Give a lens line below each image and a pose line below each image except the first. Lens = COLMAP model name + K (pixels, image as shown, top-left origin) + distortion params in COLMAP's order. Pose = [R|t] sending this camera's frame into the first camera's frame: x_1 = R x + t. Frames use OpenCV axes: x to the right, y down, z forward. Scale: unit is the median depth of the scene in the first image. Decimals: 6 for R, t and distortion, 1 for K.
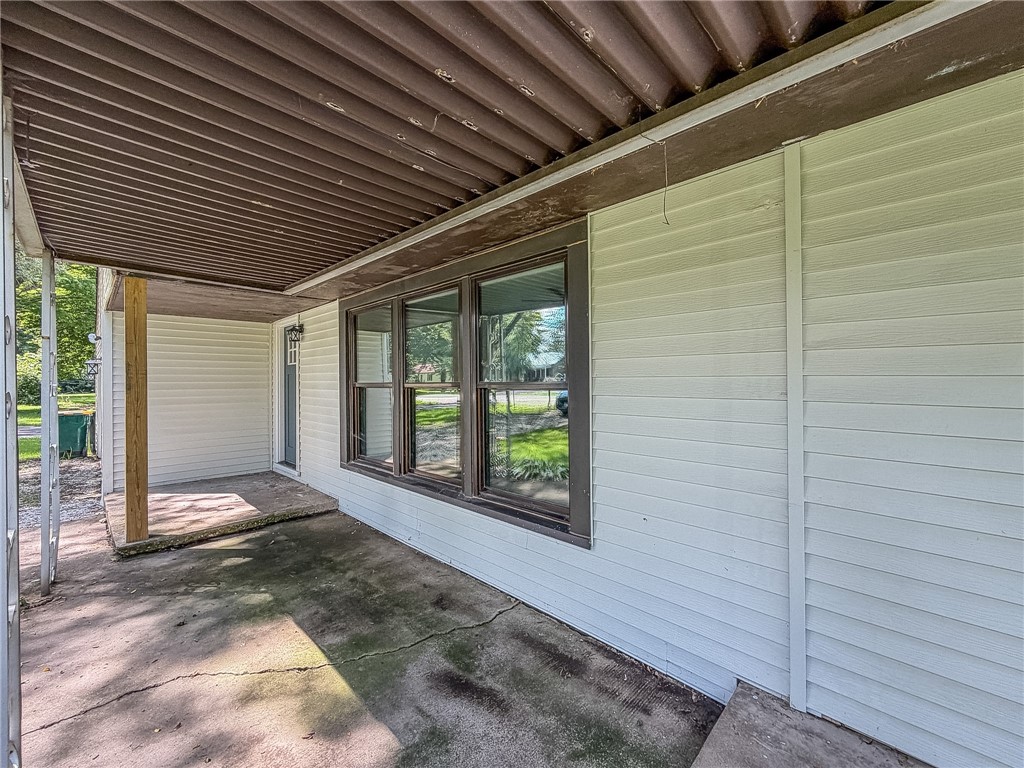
lens RADIAL K [[411.4, 0, 512.2], [0, 411.4, 392.3], [0, 0, 1]] dist [-0.000135, -0.000012]
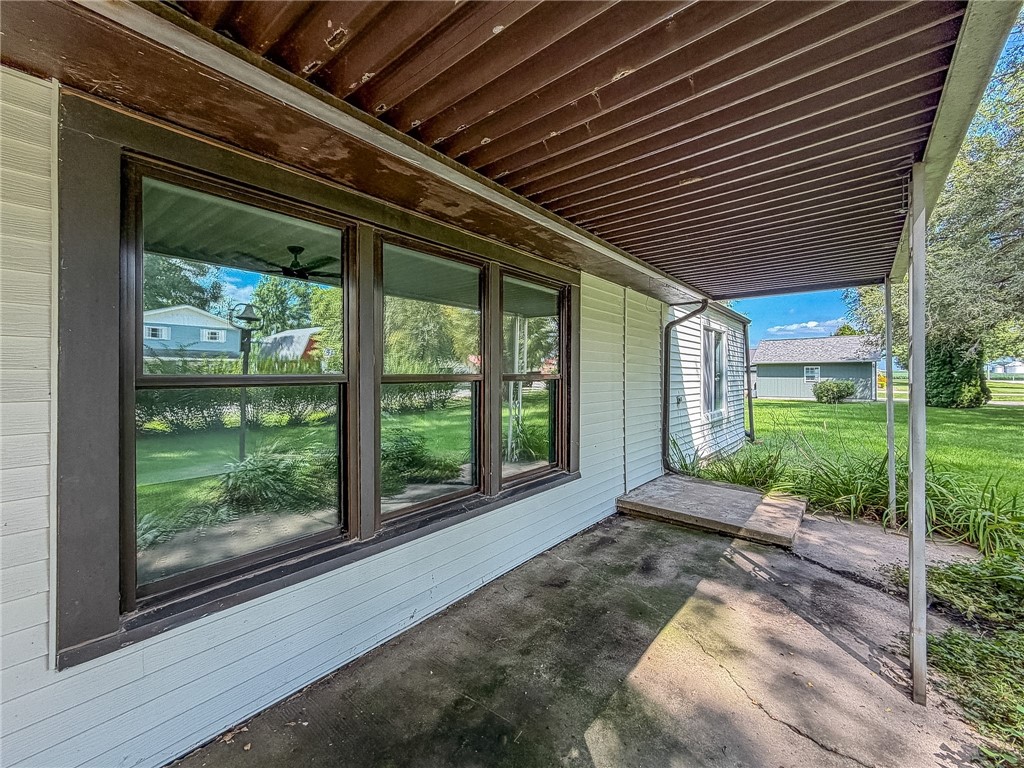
lens RADIAL K [[413.2, 0, 512.0], [0, 413.2, 384.0], [0, 0, 1]] dist [-0.001428, -0.000187]
pose [[-0.068447, -0.020914, 0.997436, -1.267880], [0.025365, 0.999421, 0.022696, -0.027889], [-0.997332, 0.026853, -0.067877, 1.233718]]
